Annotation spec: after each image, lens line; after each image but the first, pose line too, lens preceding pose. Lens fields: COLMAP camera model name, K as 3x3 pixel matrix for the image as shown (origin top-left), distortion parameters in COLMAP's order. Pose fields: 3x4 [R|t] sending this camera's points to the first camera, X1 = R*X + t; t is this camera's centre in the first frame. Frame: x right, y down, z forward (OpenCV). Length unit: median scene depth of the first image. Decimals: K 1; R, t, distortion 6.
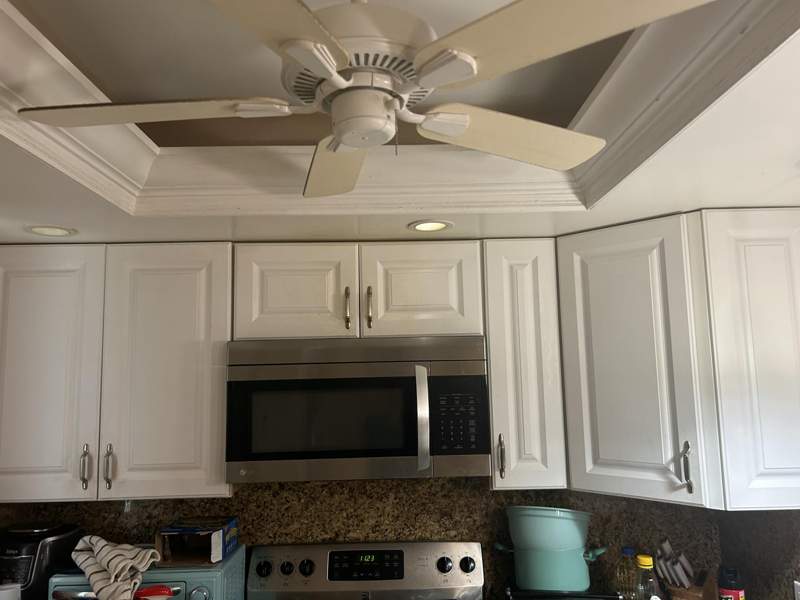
lens RADIAL K [[605.7, 0, 400.0], [0, 605.7, 300.0], [0, 0, 1]] dist [0.004937, -0.002690]
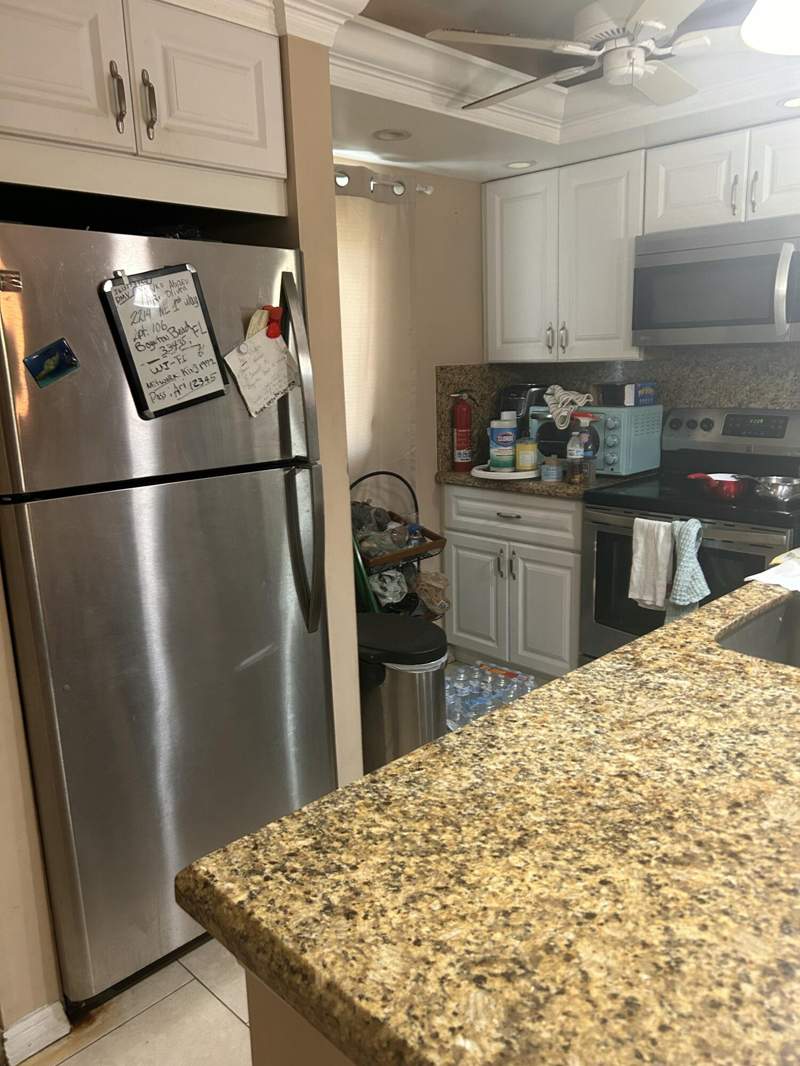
lens RADIAL K [[807.1, 0, 400.0], [0, 807.1, 533.0], [0, 0, 1]] dist [0.004937, -0.002690]
pose [[0.688159, 0.164621, -0.706638, 0.670126], [0.100998, 0.942705, 0.317973, 0.066241], [0.718496, -0.290185, 0.632104, -0.605890]]
